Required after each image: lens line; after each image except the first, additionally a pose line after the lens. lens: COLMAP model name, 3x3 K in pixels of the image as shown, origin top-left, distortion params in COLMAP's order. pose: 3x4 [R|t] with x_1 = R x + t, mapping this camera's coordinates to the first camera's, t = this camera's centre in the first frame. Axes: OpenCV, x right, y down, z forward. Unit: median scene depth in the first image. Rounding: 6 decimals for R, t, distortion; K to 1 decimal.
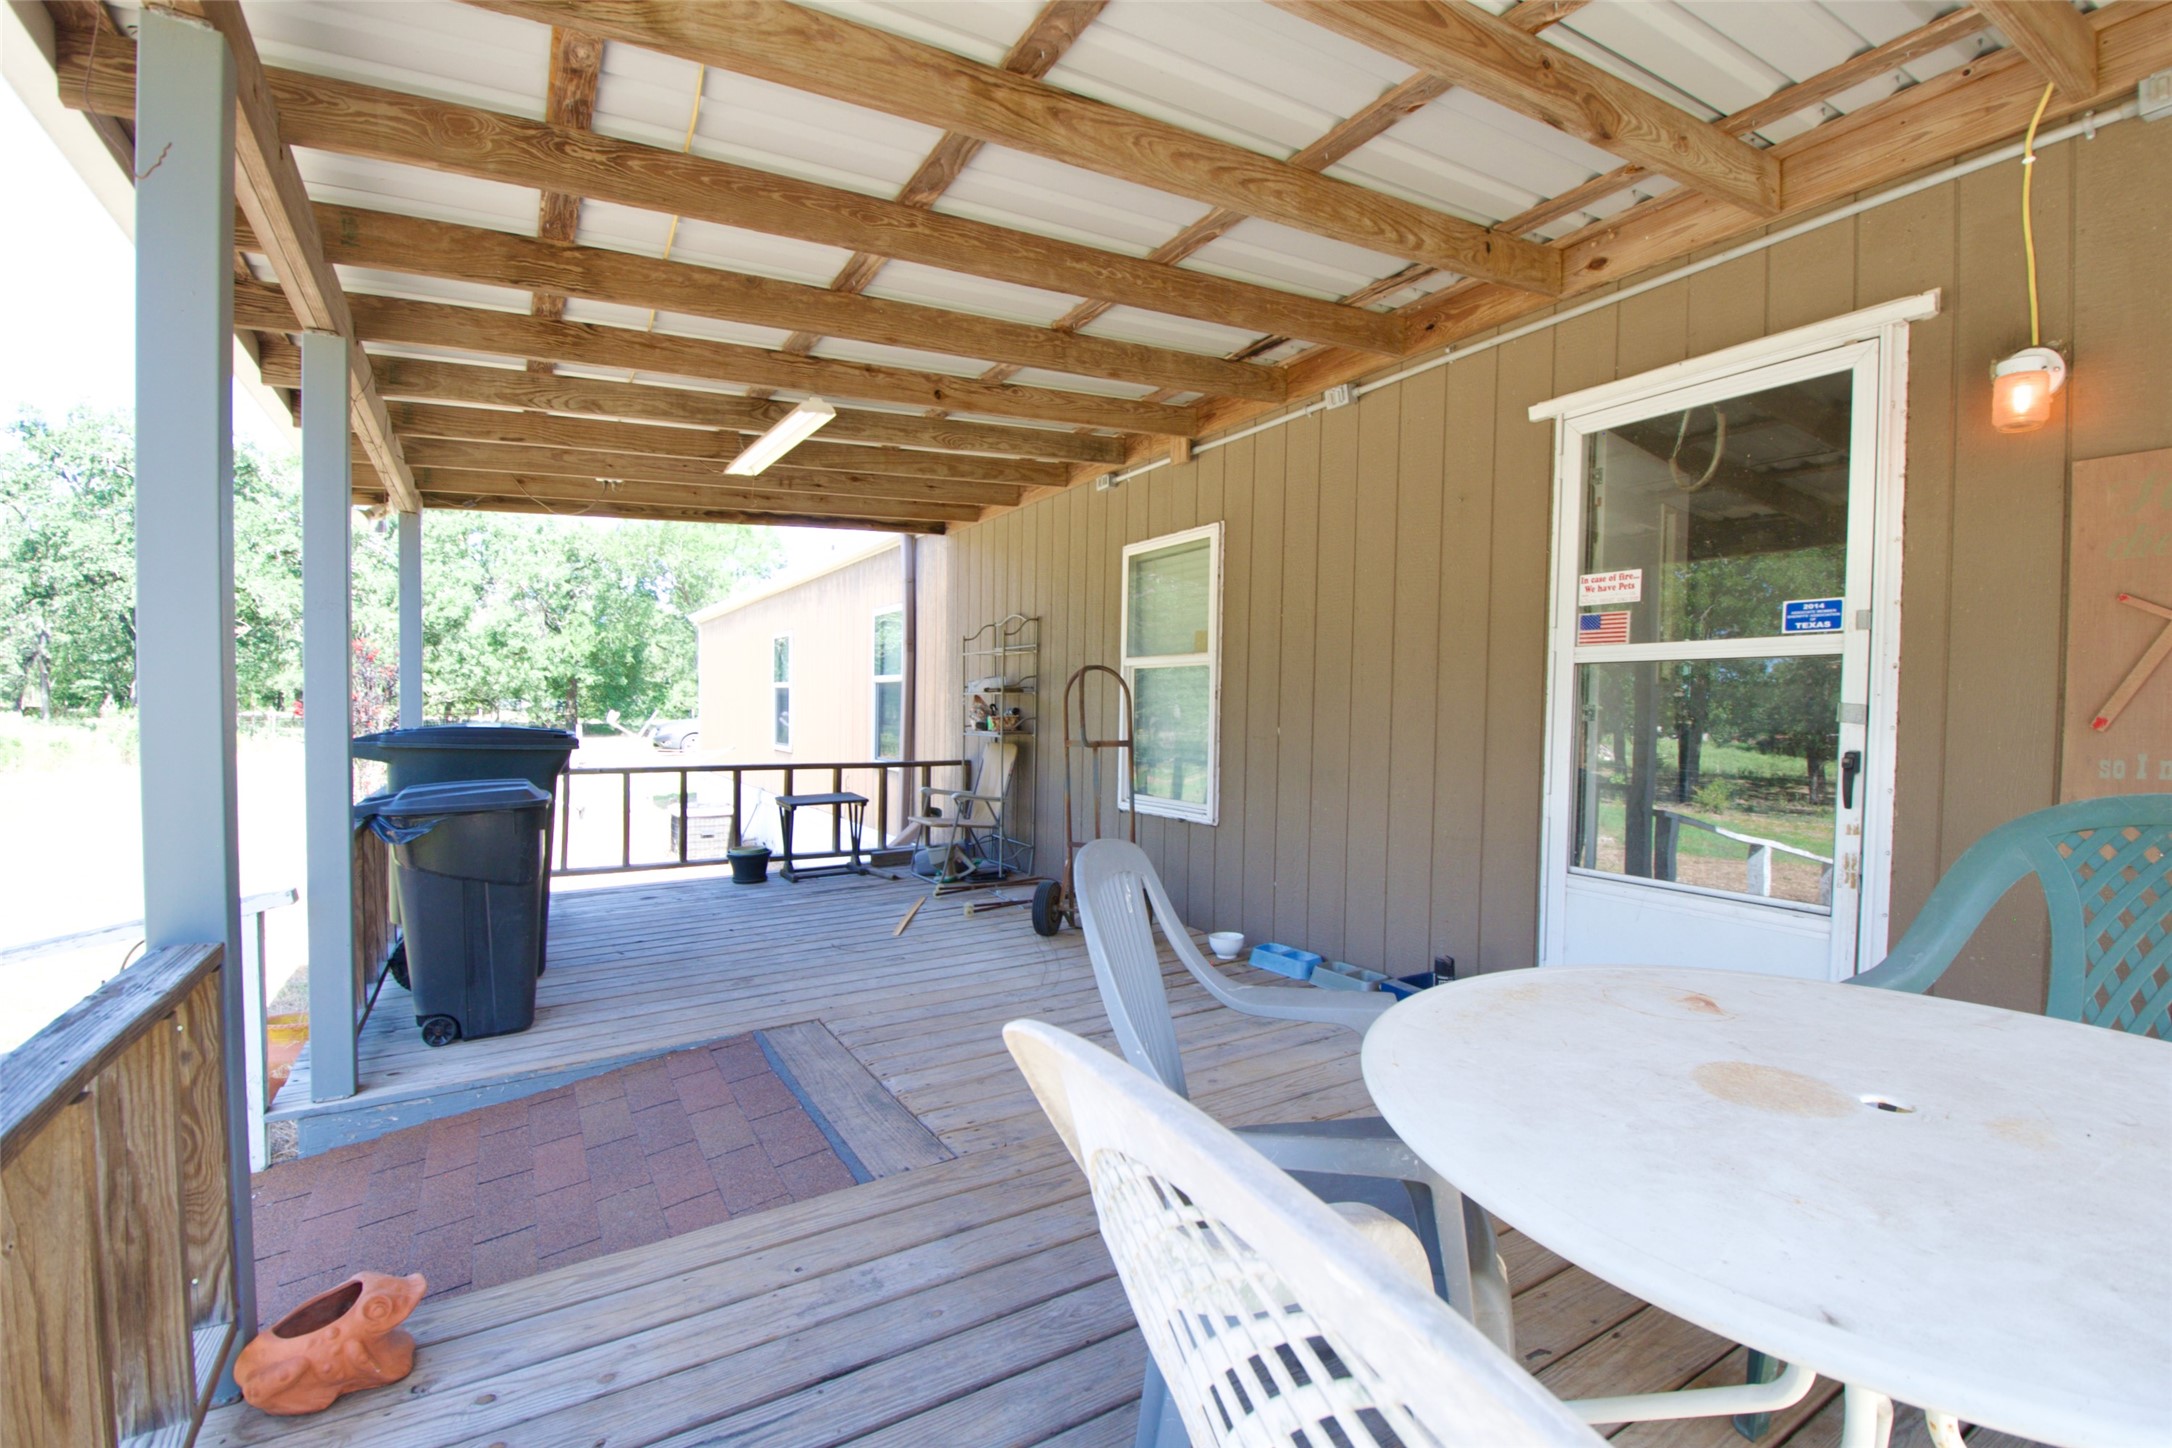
lens RADIAL K [[969.1, 0, 1072.0], [0, 969.1, 728.0], [0, 0, 1]] dist [-0.000380, -0.000286]
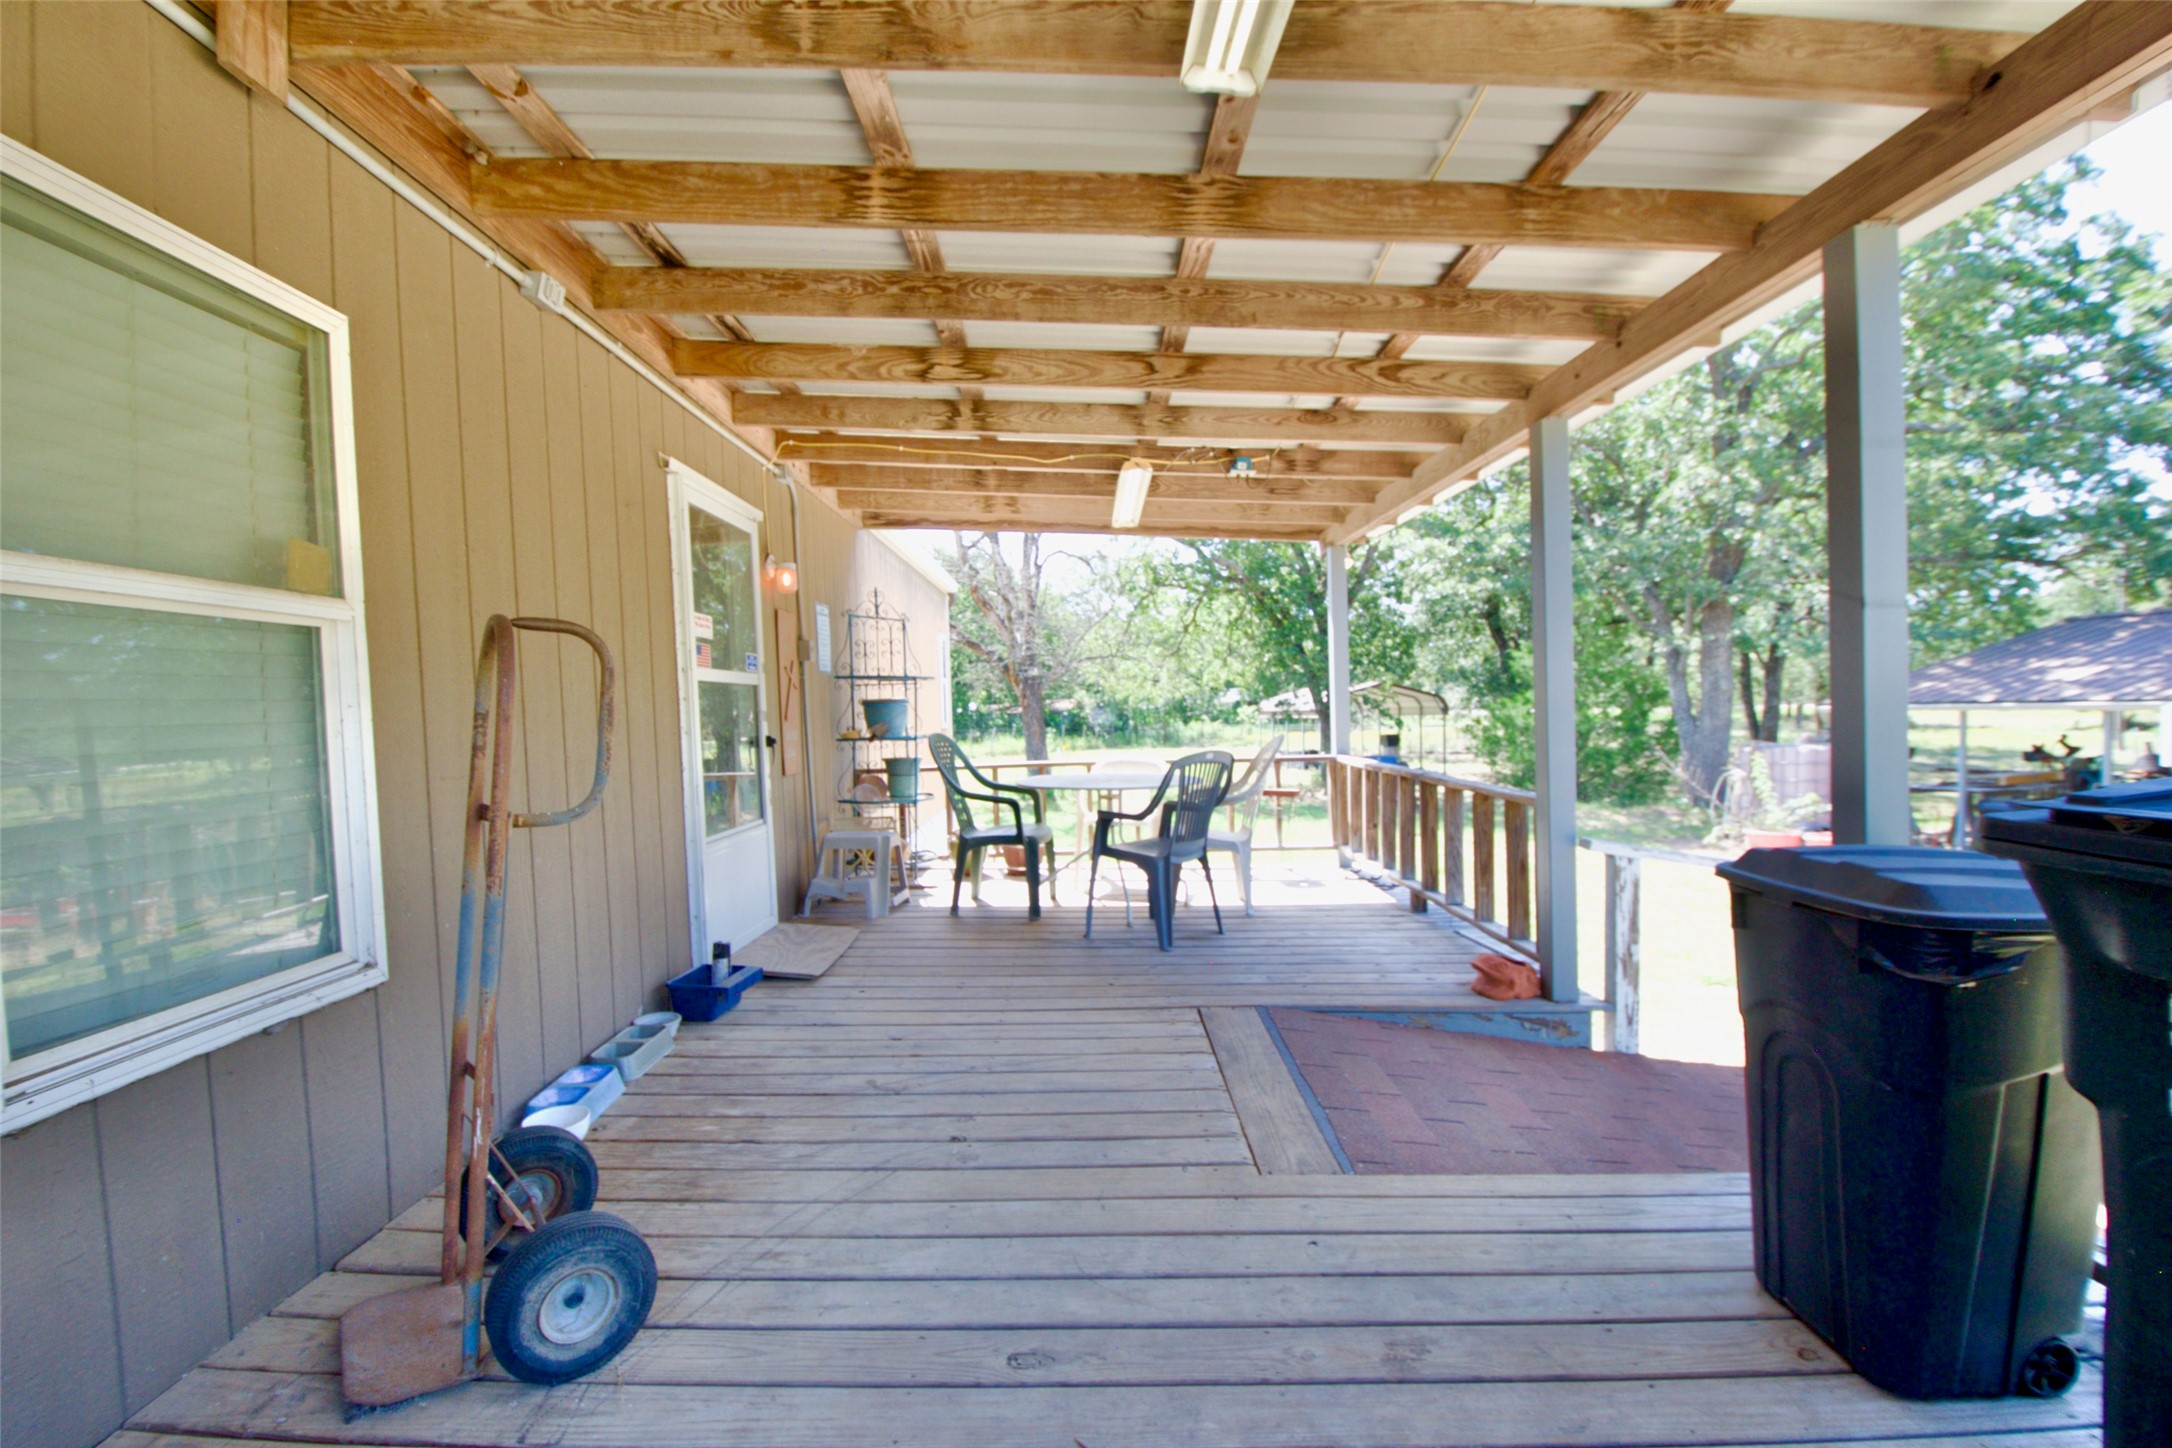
lens RADIAL K [[969.1, 0, 1089.5], [0, 969.1, 720.1], [0, 0, 1]] dist [-0.000380, -0.000286]
pose [[-0.869443, 0.004328, 0.494015, -0.593005], [0.023865, 0.999162, 0.033247, -0.049911], [-0.493457, 0.040696, -0.868818, 1.964317]]
